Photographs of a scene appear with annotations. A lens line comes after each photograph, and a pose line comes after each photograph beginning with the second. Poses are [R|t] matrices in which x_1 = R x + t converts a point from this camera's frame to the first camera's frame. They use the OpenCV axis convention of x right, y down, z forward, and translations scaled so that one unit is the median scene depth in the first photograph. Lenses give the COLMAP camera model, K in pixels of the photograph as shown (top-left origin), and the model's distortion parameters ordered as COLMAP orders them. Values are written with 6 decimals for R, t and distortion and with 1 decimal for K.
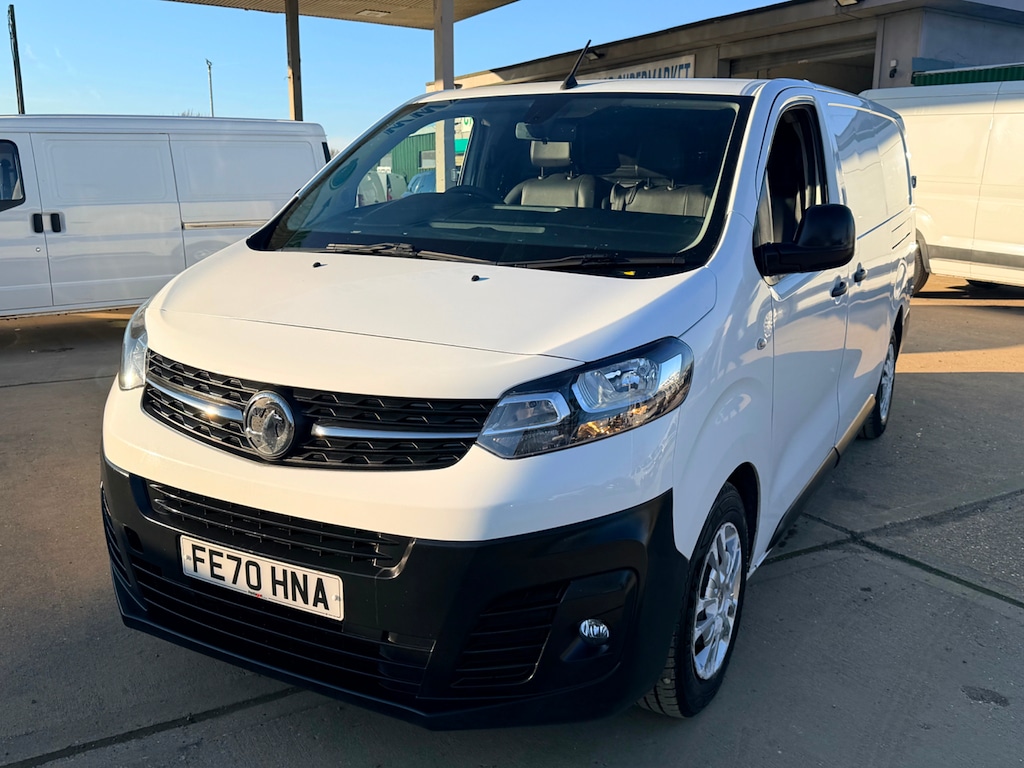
lens RADIAL K [[955.1, 0, 516.4], [0, 955.1, 400.8], [0, 0, 1]] dist [0.036087, 0.000000]
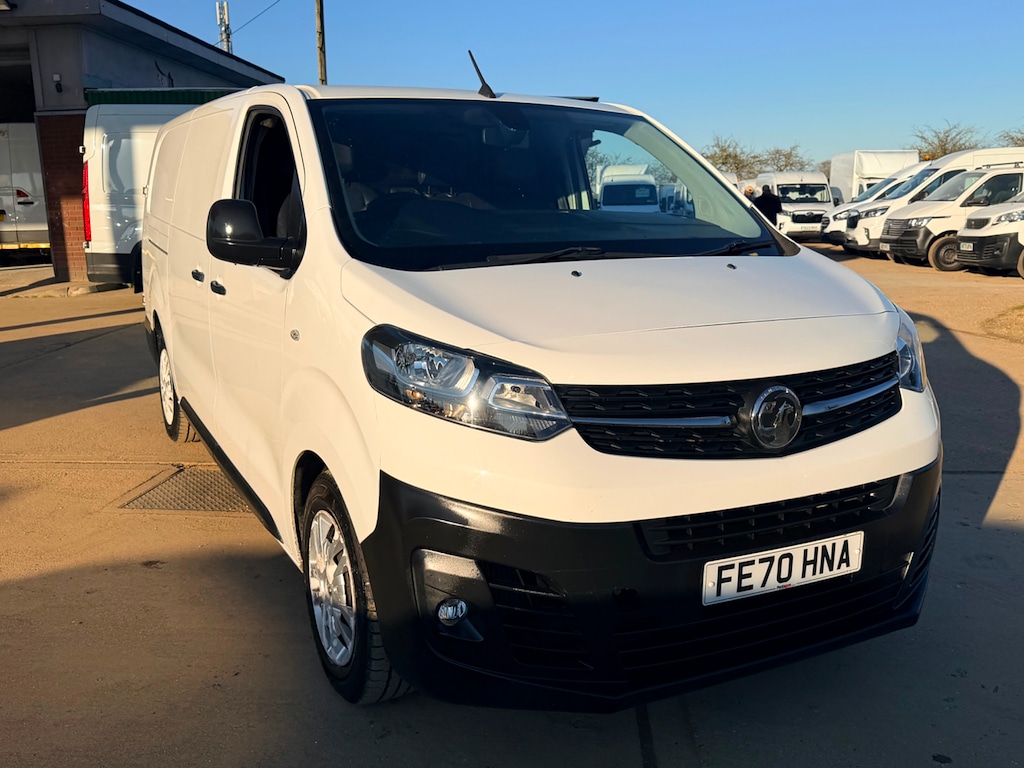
lens RADIAL K [[955.1, 0, 514.9], [0, 955.1, 391.1], [0, 0, 1]] dist [0.036087, 0.000000]
pose [[0.556655, -0.176830, 0.811706, -1.082135], [0.200961, 0.976727, 0.074965, -0.116691], [-0.806071, 0.121391, 0.579236, 0.555403]]
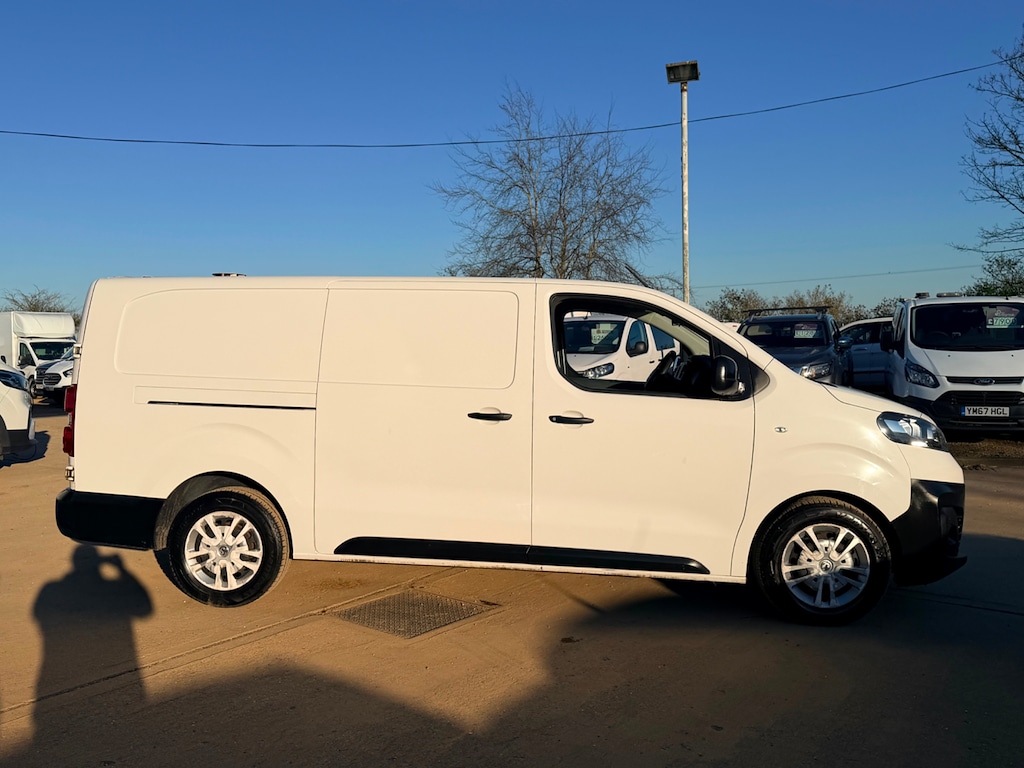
lens RADIAL K [[883.1, 0, 500.3], [0, 883.1, 385.8], [0, 0, 1]] dist [0.111206, -0.201038]
pose [[-0.381700, -0.045520, 0.923165, -1.739969], [0.217304, 0.966371, 0.137499, -0.588875], [-0.898379, 0.253091, -0.358972, 2.452241]]
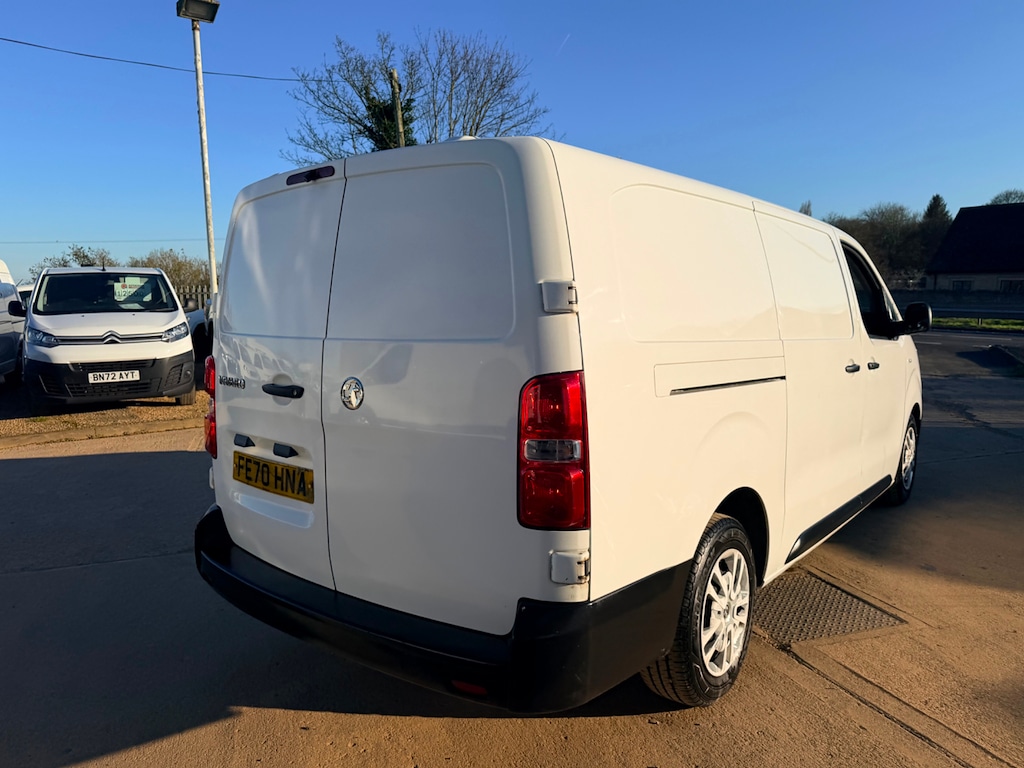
lens RADIAL K [[721.7, 0, 517.5], [0, 721.7, 385.1], [0, 0, 1]] dist [0.048230, -0.061331]
pose [[-0.985780, -0.017815, 0.167094, 0.317719], [0.040325, 0.940230, 0.338145, -0.749618], [-0.163130, 0.340075, -0.926141, 3.236034]]
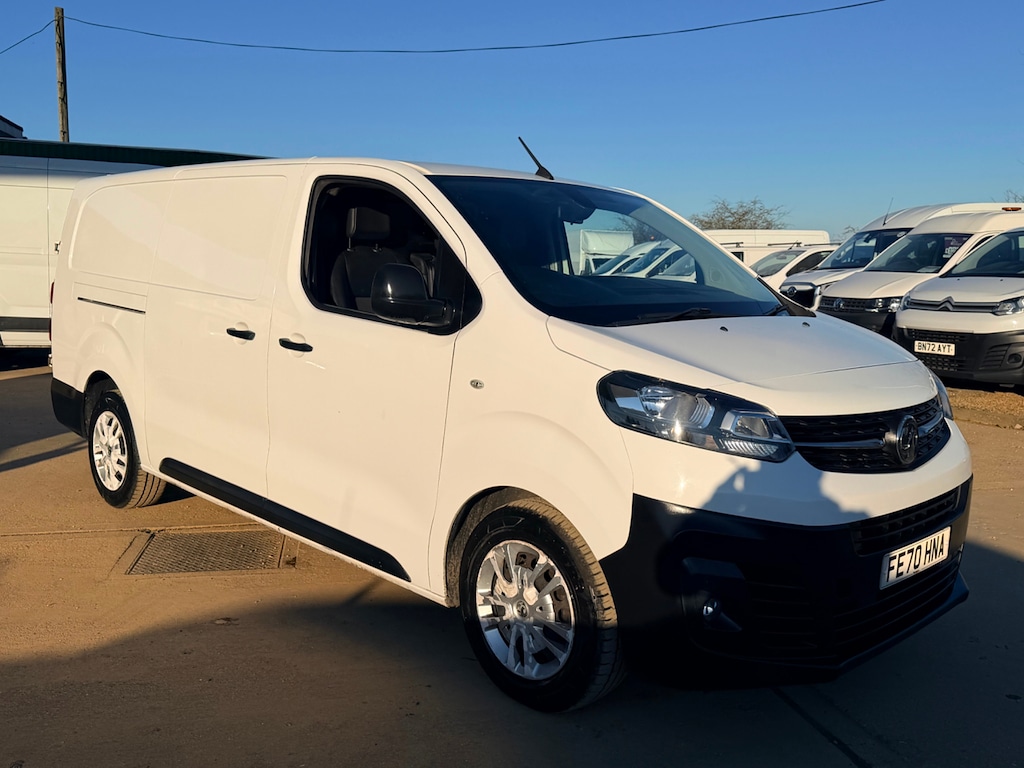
lens RADIAL K [[955.1, 0, 512.8], [0, 955.1, 383.2], [0, 0, 1]] dist [0.036087, 0.000000]
pose [[0.289698, -0.121965, 0.949315, -1.453031], [0.206106, 0.976527, 0.062565, -0.212926], [-0.934663, 0.177535, 0.308036, 0.952074]]
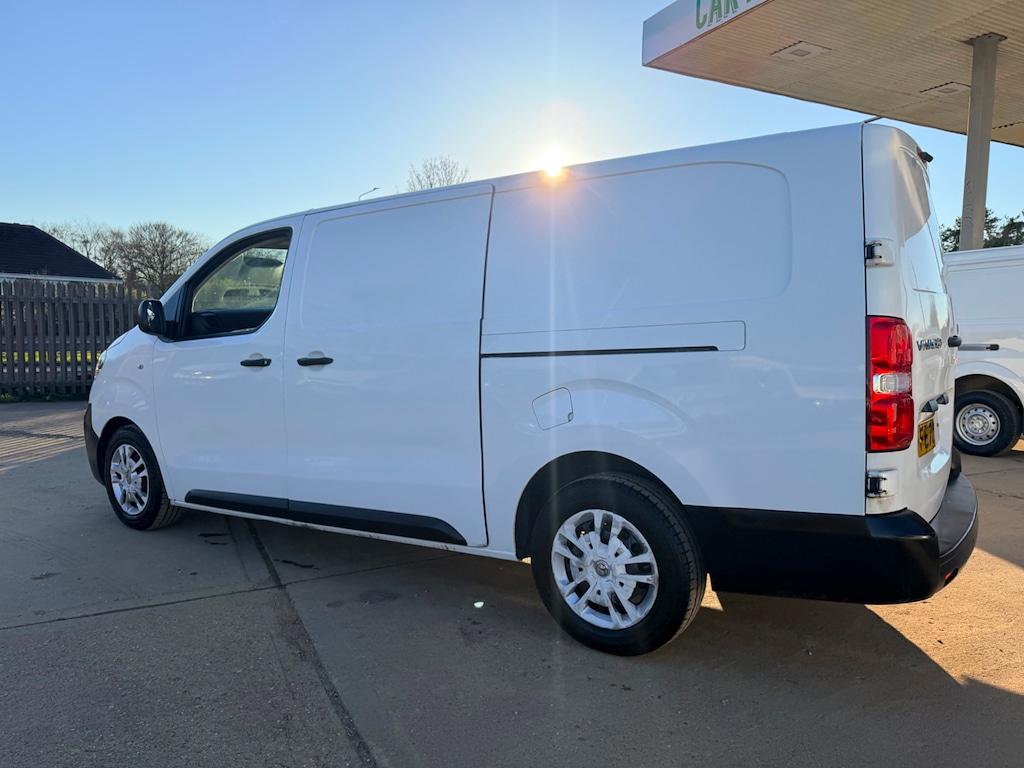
lens RADIAL K [[721.7, 0, 508.5], [0, 721.7, 383.5], [0, 0, 1]] dist [0.048230, -0.061331]
pose [[-0.098239, 0.071026, -0.992625, 1.801788], [-0.221675, 0.970827, 0.091405, -0.357172], [0.970159, 0.229019, -0.079628, 1.969409]]
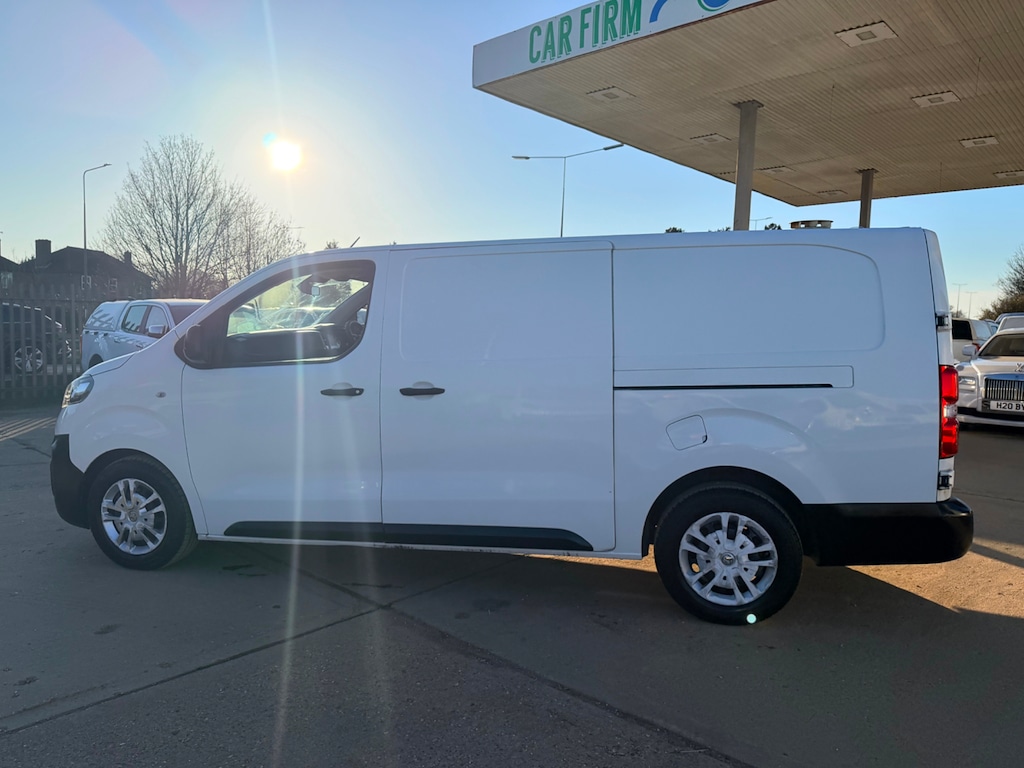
lens RADIAL K [[721.7, 0, 510.8], [0, 721.7, 386.8], [0, 0, 1]] dist [0.048230, -0.061331]
pose [[0.260122, 0.079188, -0.962323, 1.909061], [-0.228903, 0.973279, 0.018215, -0.272435], [0.938051, 0.215541, 0.271298, 1.302502]]
